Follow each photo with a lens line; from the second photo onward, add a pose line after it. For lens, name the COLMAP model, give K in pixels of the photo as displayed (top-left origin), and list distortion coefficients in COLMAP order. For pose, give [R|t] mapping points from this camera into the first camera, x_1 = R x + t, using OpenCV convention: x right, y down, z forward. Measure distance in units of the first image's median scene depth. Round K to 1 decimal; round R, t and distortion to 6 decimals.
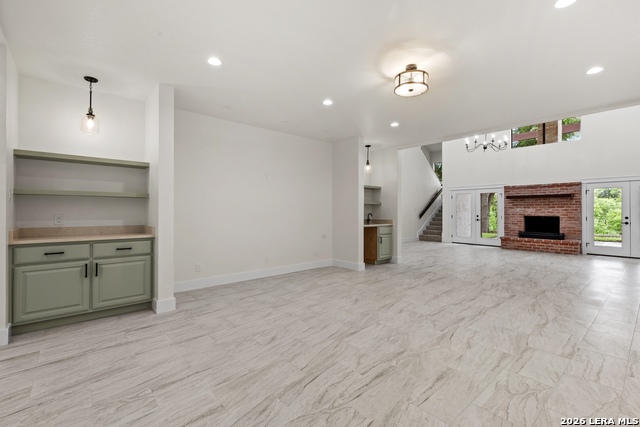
lens RADIAL K [[286.8, 0, 322.5], [0, 286.8, 207.8], [0, 0, 1]] dist [0.003507, 0.000592]
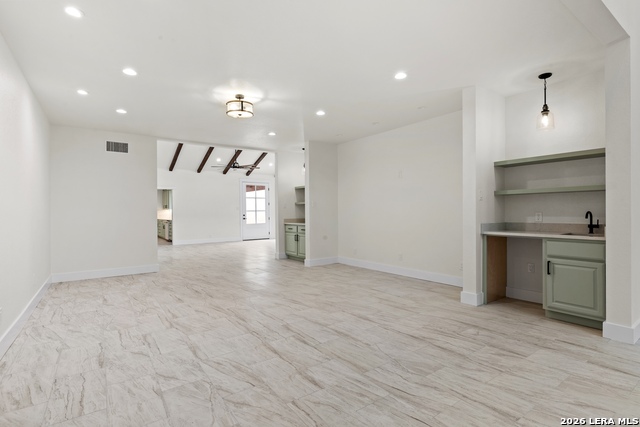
lens RADIAL K [[313.9, 0, 316.6], [0, 313.9, 211.0], [0, 0, 1]] dist [-0.003790, 0.000210]
pose [[-0.103263, -0.001931, -0.994652, 0.568103], [0.024652, 0.999686, -0.004500, 0.009900], [0.994349, -0.024985, -0.103183, 0.509454]]
